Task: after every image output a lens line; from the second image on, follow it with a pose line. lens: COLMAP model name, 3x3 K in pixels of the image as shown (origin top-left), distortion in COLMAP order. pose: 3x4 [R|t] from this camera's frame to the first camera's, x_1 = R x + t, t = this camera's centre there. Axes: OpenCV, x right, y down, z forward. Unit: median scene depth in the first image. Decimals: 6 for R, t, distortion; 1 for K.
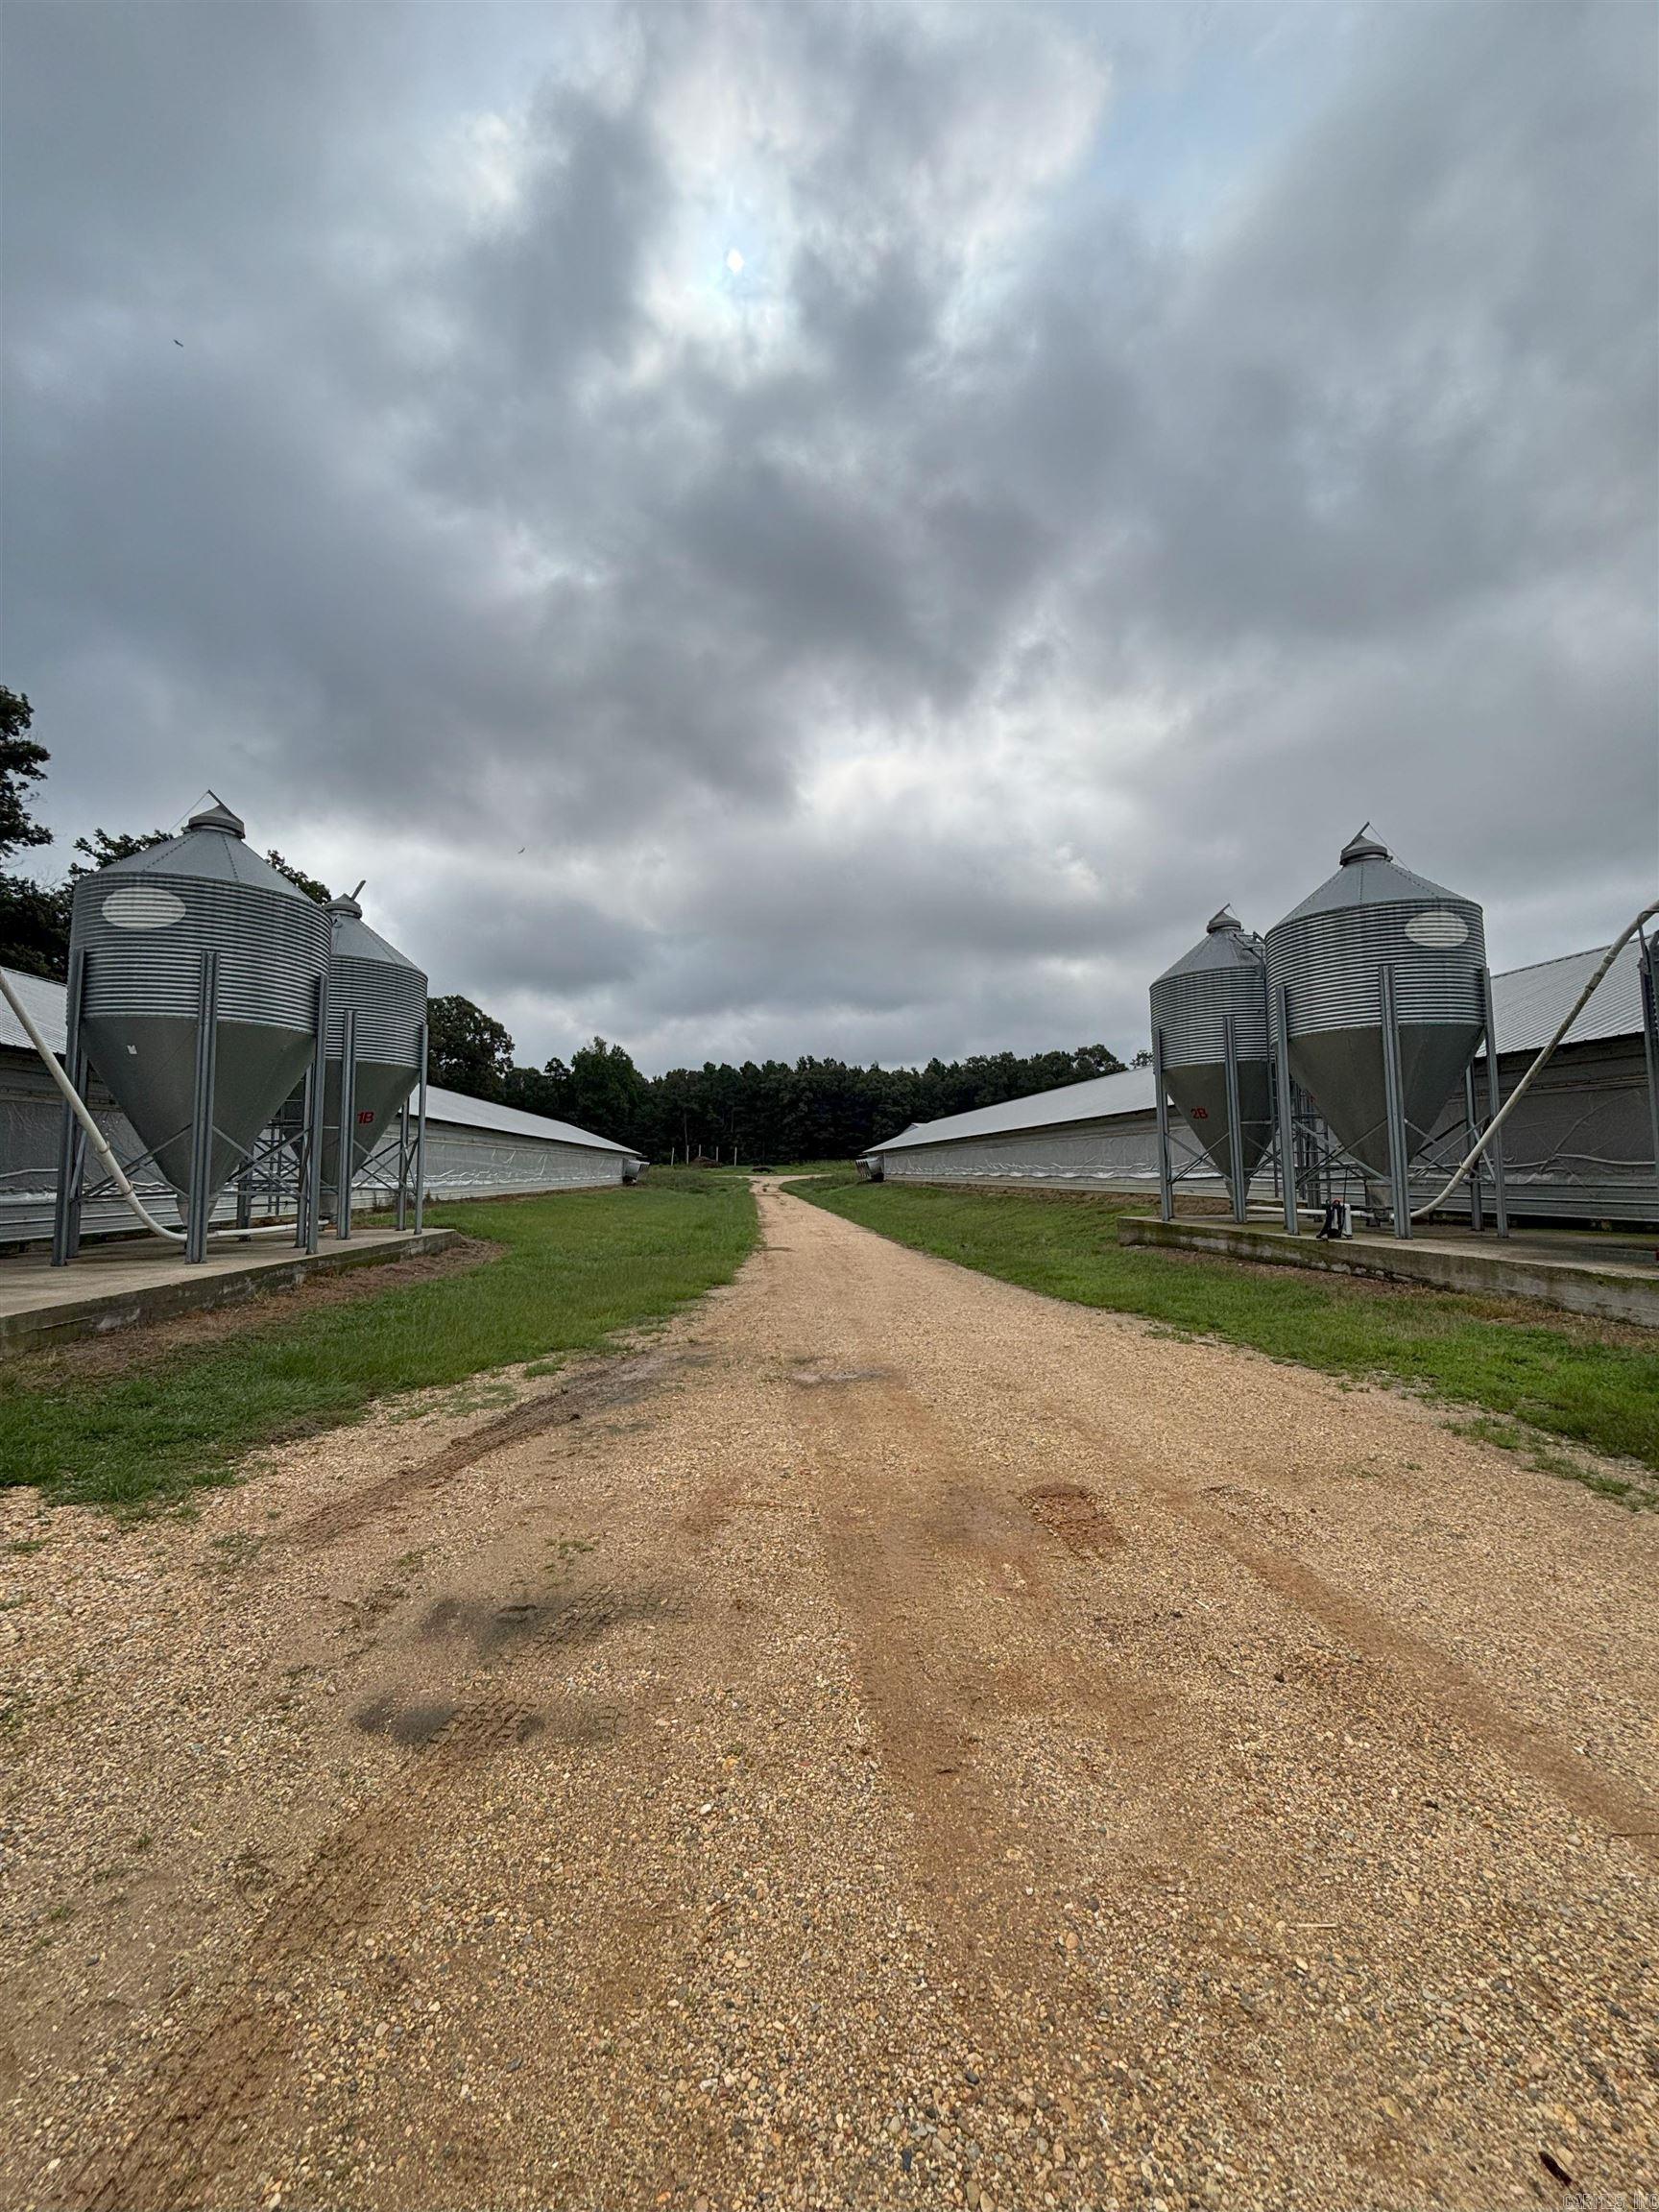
lens RADIAL K [[889.3, 0, 819.4], [0, 889.3, 1100.3], [0, 0, 1]] dist [0.000090, 0.000042]
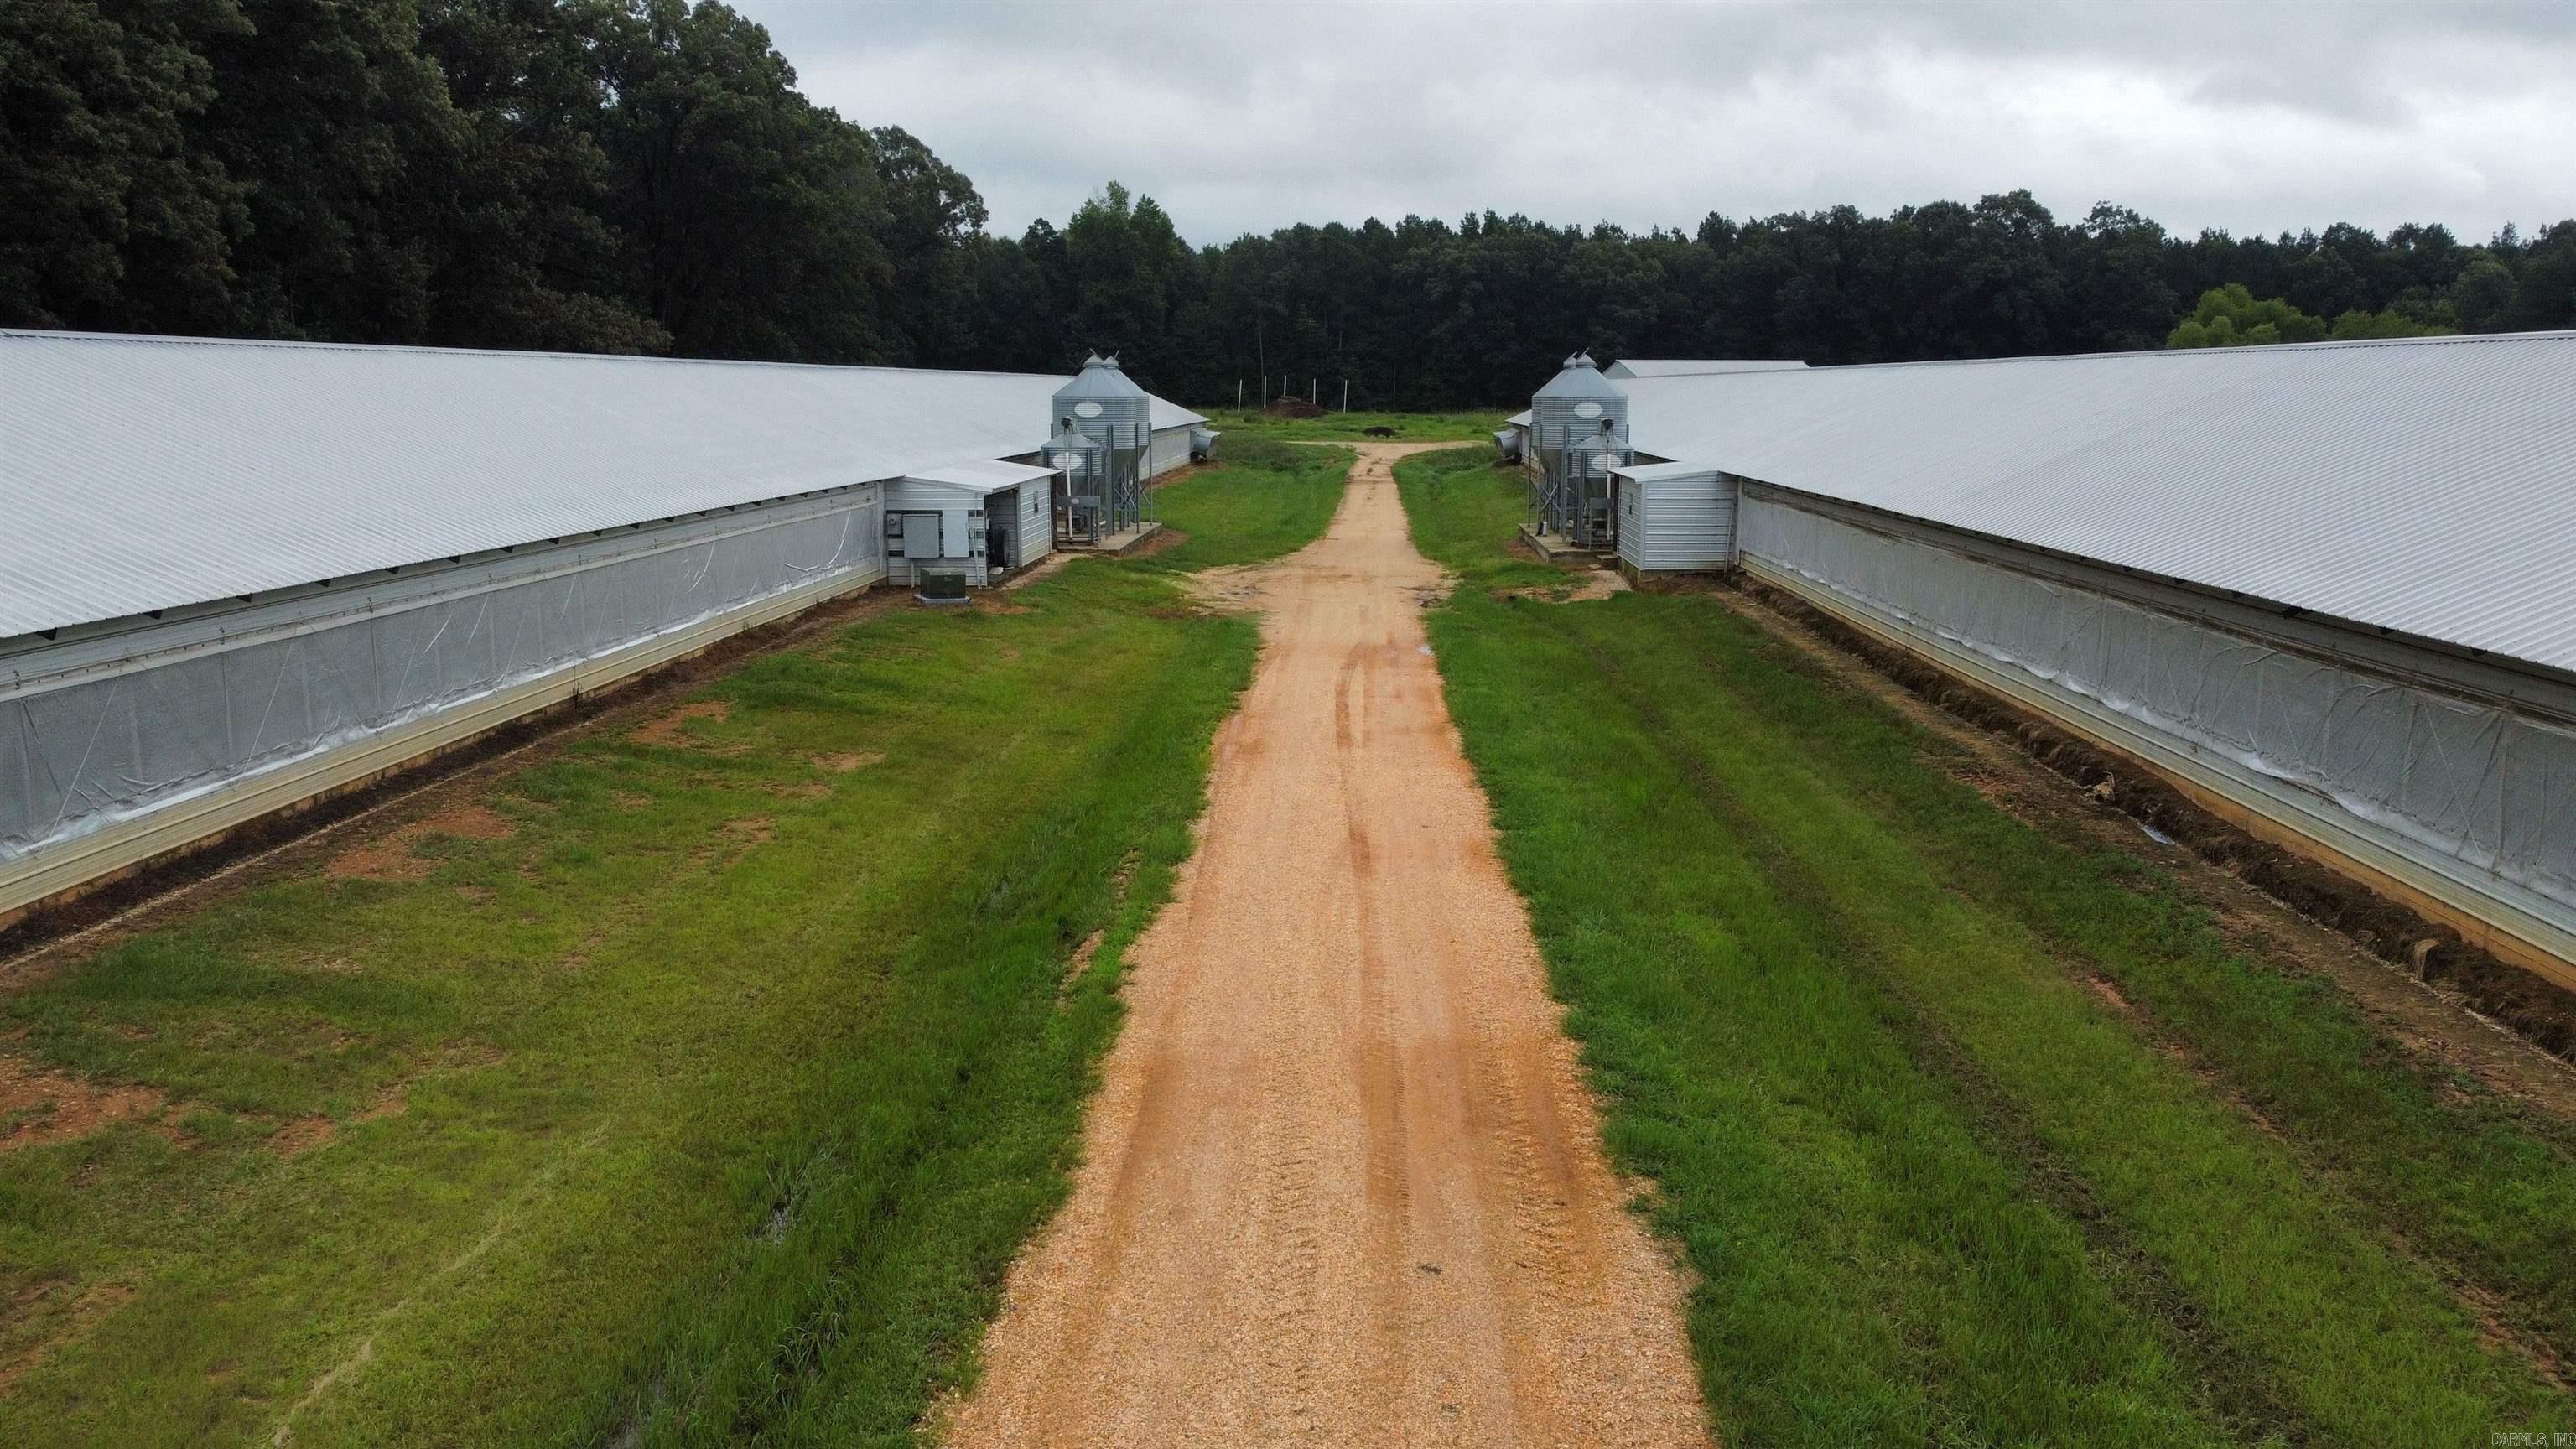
lens RADIAL K [[1784.7, 0, 1280.6], [0, 1784.7, 733.9], [0, 0, 1]] dist [0.044107, 0.000359]
pose [[0.990627, 0.038652, -0.131010, 0.025836], [-0.003020, 0.965090, 0.261900, -0.029548], [0.136559, -0.259050, 0.956162, -0.191277]]
